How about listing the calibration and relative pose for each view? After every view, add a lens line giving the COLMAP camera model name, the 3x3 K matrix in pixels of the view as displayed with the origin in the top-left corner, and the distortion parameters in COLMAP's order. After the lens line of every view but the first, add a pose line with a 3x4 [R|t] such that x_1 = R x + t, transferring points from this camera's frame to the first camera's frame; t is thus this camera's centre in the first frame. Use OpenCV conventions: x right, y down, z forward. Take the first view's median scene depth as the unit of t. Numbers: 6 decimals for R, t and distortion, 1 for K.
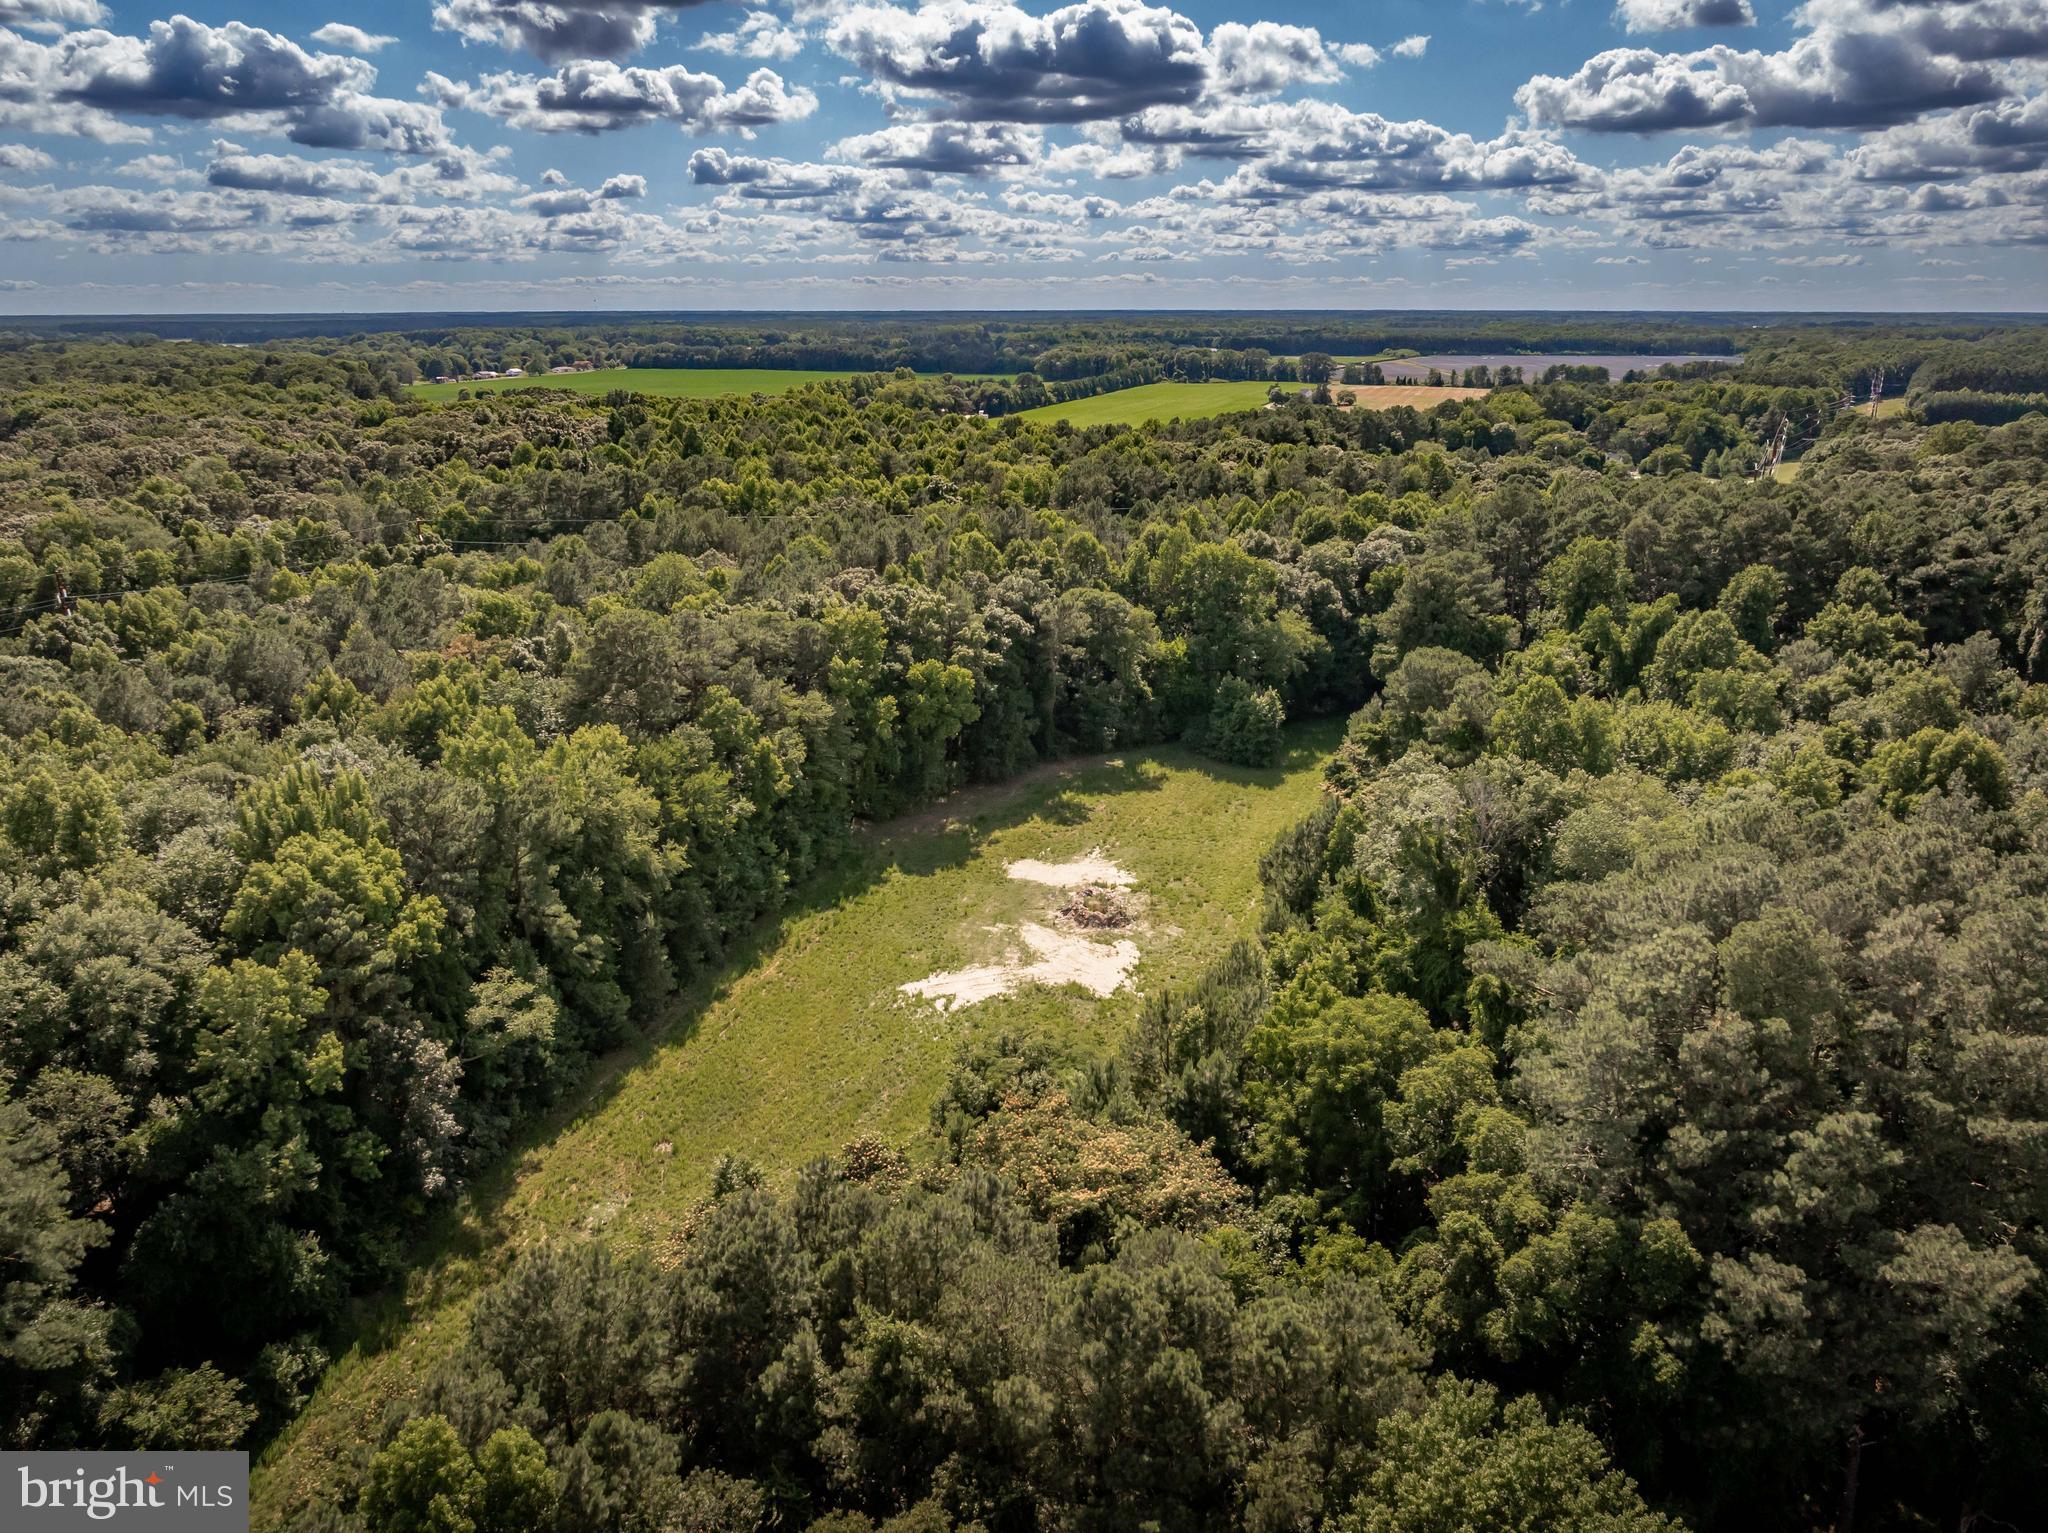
lens RADIAL K [[1446.7, 0, 1024.0], [0, 1446.7, 766.5], [0, 0, 1]] dist [-0.058754, 0.062955]
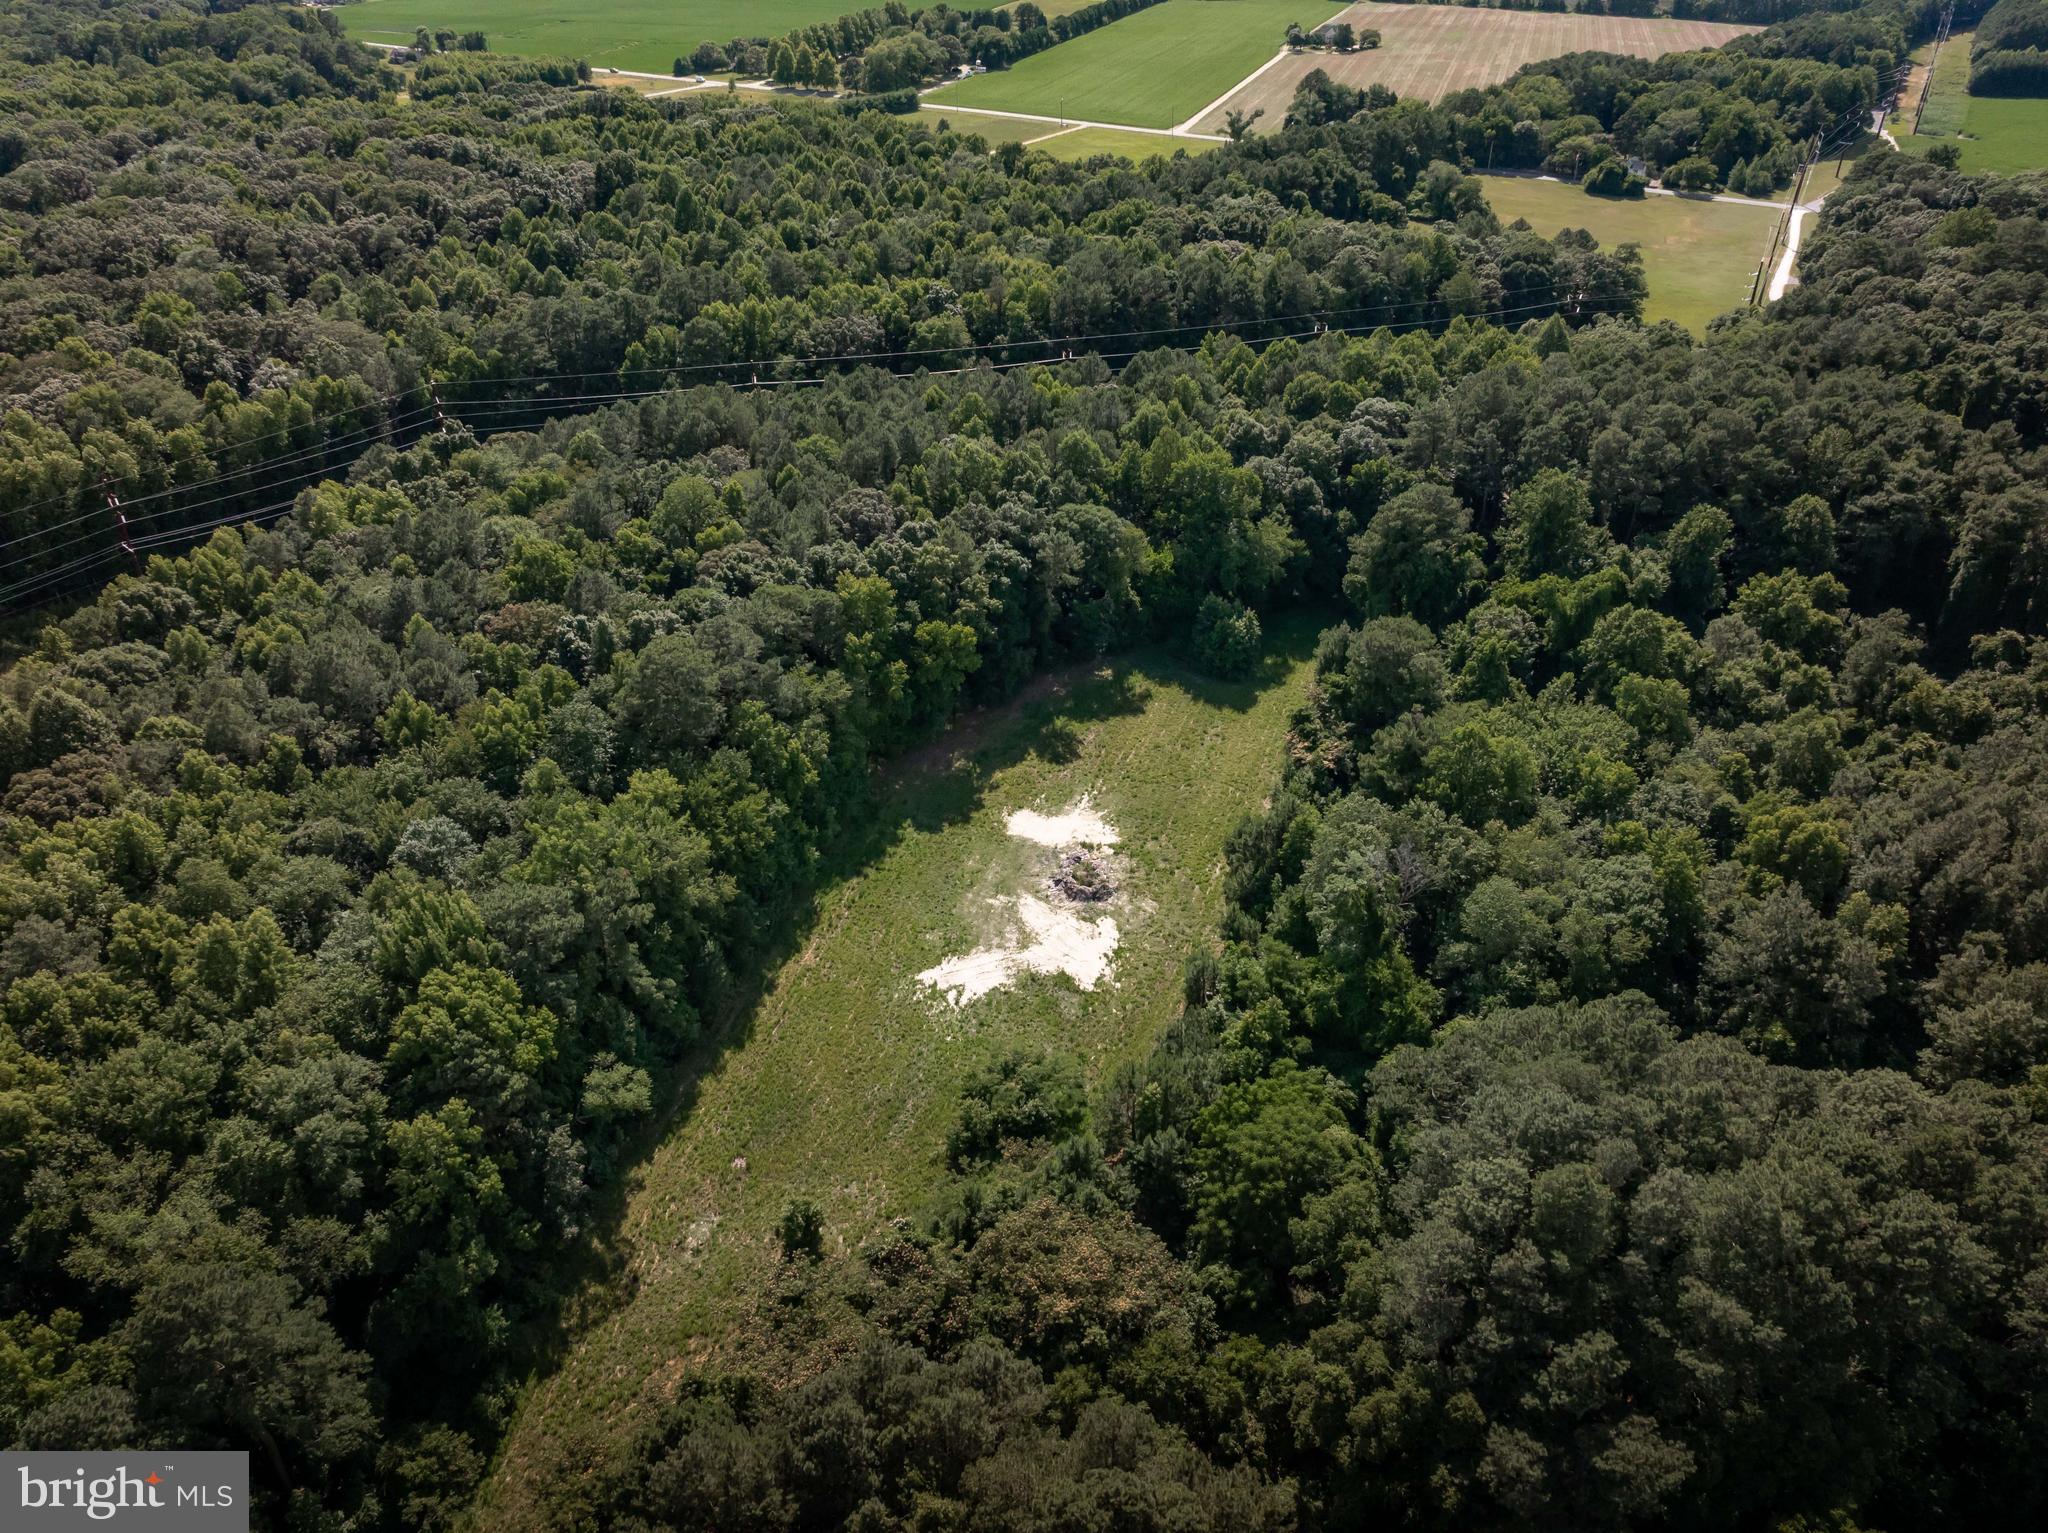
lens RADIAL K [[1440.6, 0, 1024.0], [0, 1440.6, 766.5], [0, 0, 1]] dist [-0.046760, 0.033457]
pose [[1.000000, 0.000293, -0.000222, 0.002357], [-0.000222, 0.962018, 0.272986, -0.305229], [0.000294, -0.272985, 0.962018, -0.093706]]
